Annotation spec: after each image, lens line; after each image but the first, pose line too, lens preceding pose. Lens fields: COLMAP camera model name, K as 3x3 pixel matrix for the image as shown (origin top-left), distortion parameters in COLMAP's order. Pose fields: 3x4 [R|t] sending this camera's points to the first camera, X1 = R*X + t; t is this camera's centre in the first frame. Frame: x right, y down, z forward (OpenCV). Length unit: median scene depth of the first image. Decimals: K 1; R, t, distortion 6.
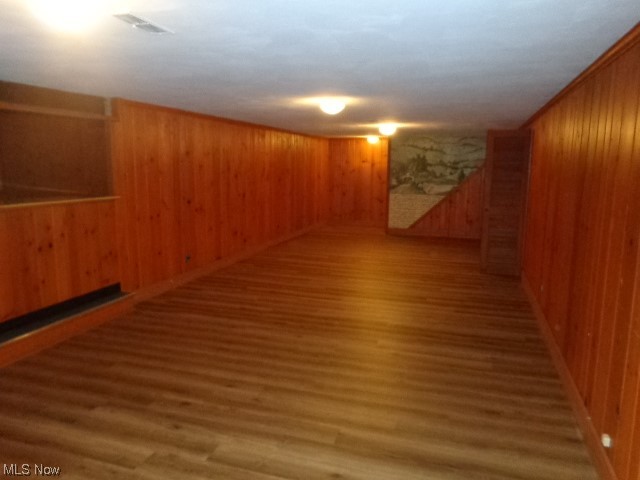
lens RADIAL K [[484.5, 0, 321.1], [0, 484.5, 243.5], [0, 0, 1]] dist [0.006177, -0.007960]
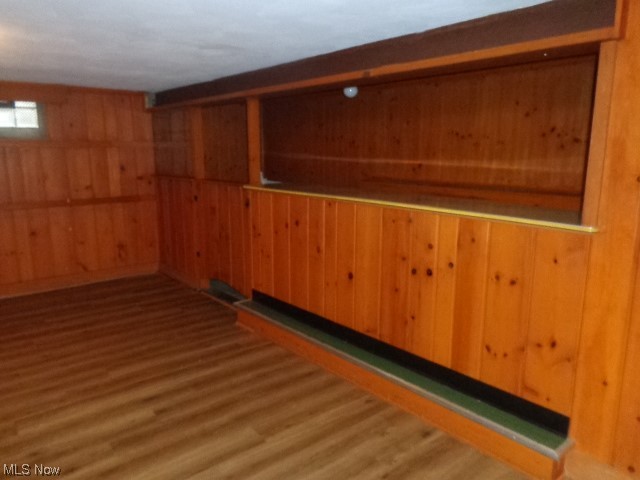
lens RADIAL K [[484.5, 0, 321.1], [0, 484.5, 243.5], [0, 0, 1]] dist [0.006177, -0.007960]
pose [[-0.525329, 0.154599, -0.836737, 0.063023], [-0.154772, 0.949591, 0.272621, -0.195496], [0.836705, 0.272720, -0.474920, 1.215996]]
